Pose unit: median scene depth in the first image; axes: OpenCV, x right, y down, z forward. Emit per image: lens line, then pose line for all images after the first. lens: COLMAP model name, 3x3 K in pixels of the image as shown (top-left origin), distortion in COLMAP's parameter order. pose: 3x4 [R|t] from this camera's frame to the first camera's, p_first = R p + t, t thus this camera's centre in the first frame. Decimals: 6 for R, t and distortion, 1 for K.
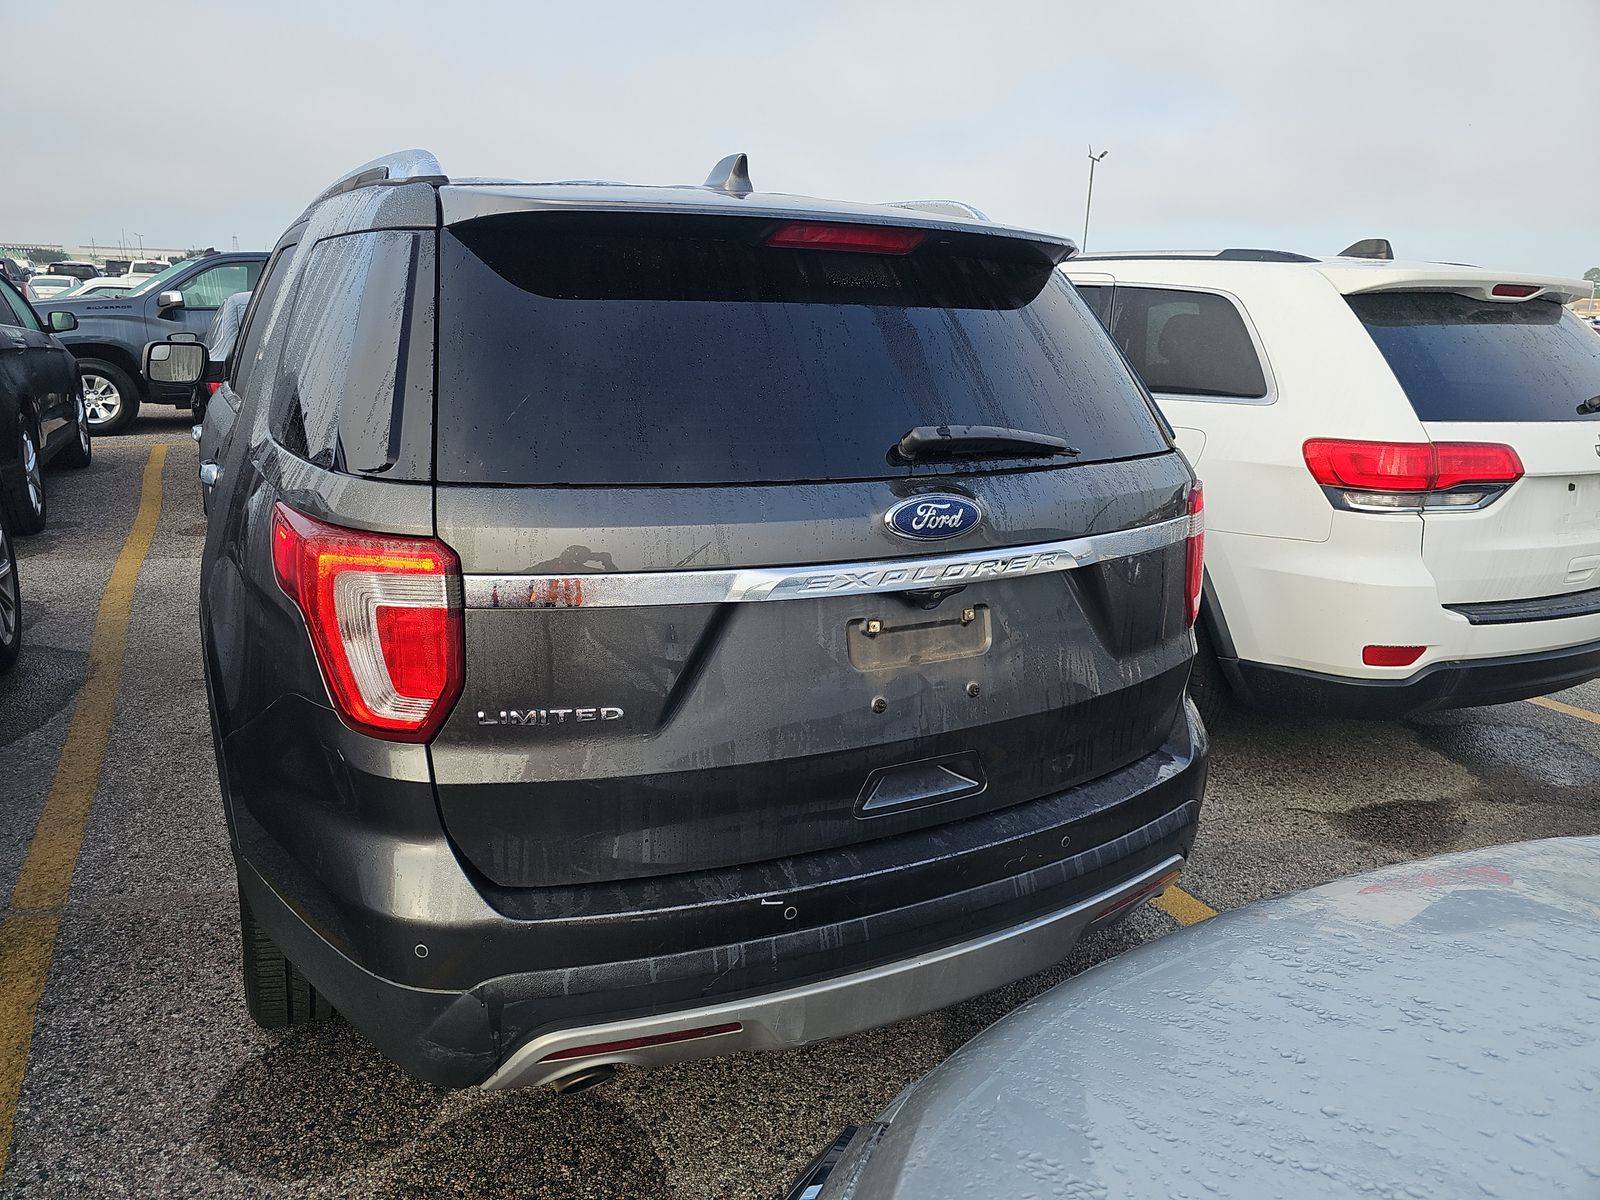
lens RADIAL K [[1074.9, 0, 791.7], [0, 1074.9, 601.9], [0, 0, 1]] dist [0.045319, -0.043026]
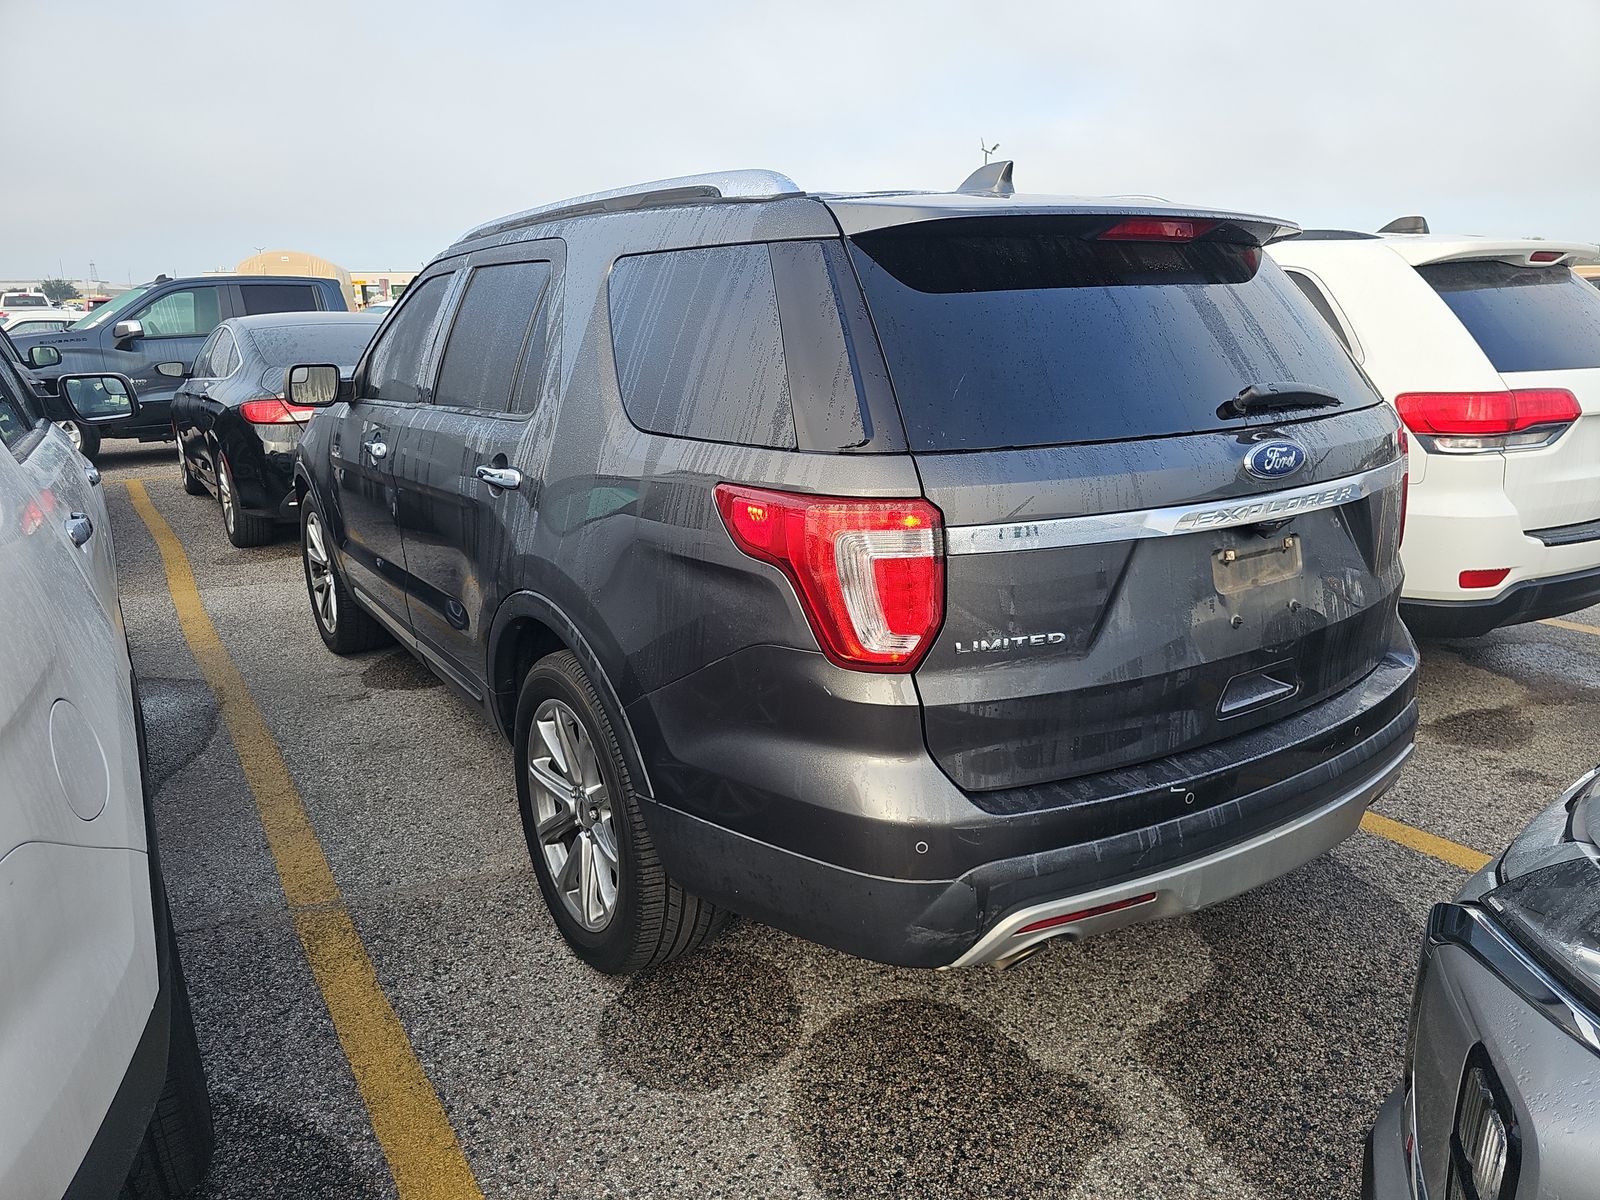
lens RADIAL K [[1074.9, 0, 809.6], [0, 1074.9, 611.4], [0, 0, 1]] dist [0.045319, -0.043026]
pose [[0.992899, -0.073514, 0.093530, -0.411165], [0.072831, 0.997287, 0.010700, 0.031503], [-0.094063, -0.003813, 0.995559, -0.119490]]
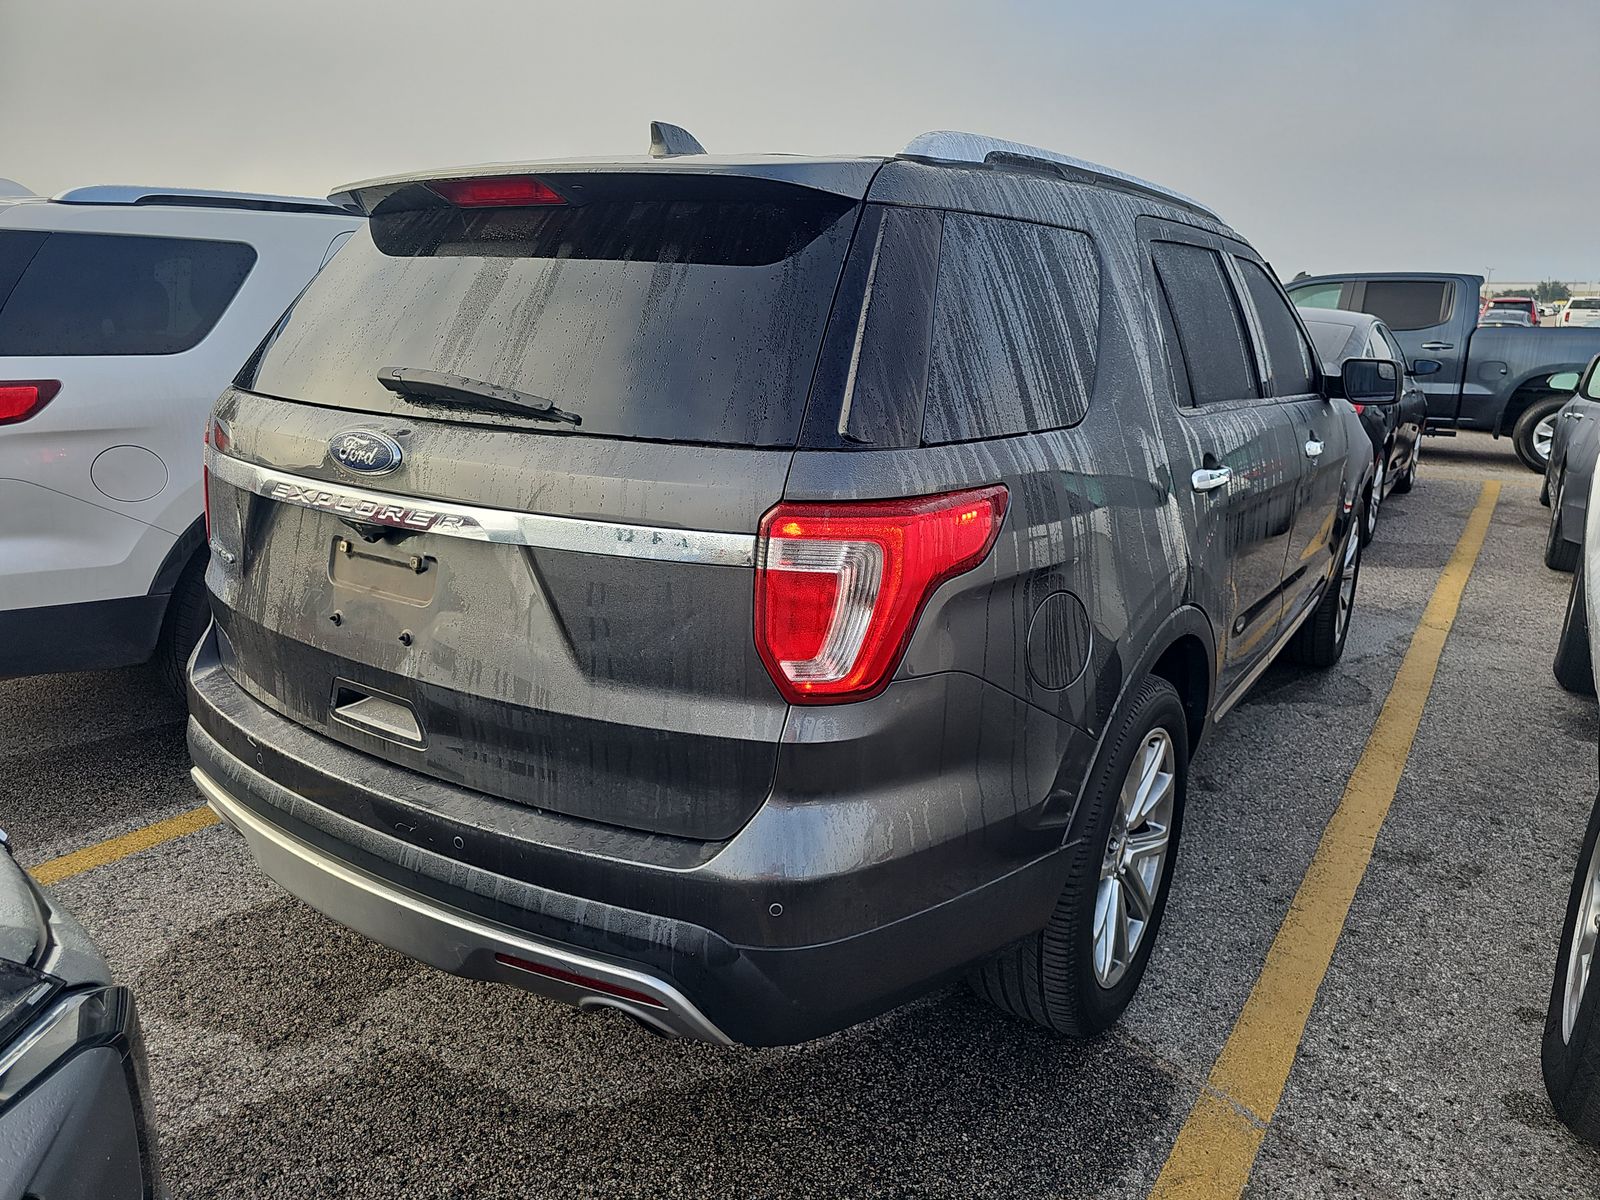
lens RADIAL K [[1074.9, 0, 774.7], [0, 1074.9, 596.3], [0, 0, 1]] dist [0.045319, -0.043026]
pose [[0.465940, 0.213491, -0.858674, 1.011740], [-0.243150, 0.963987, 0.107734, -0.124972], [0.850751, 0.158589, 0.501071, 0.681434]]
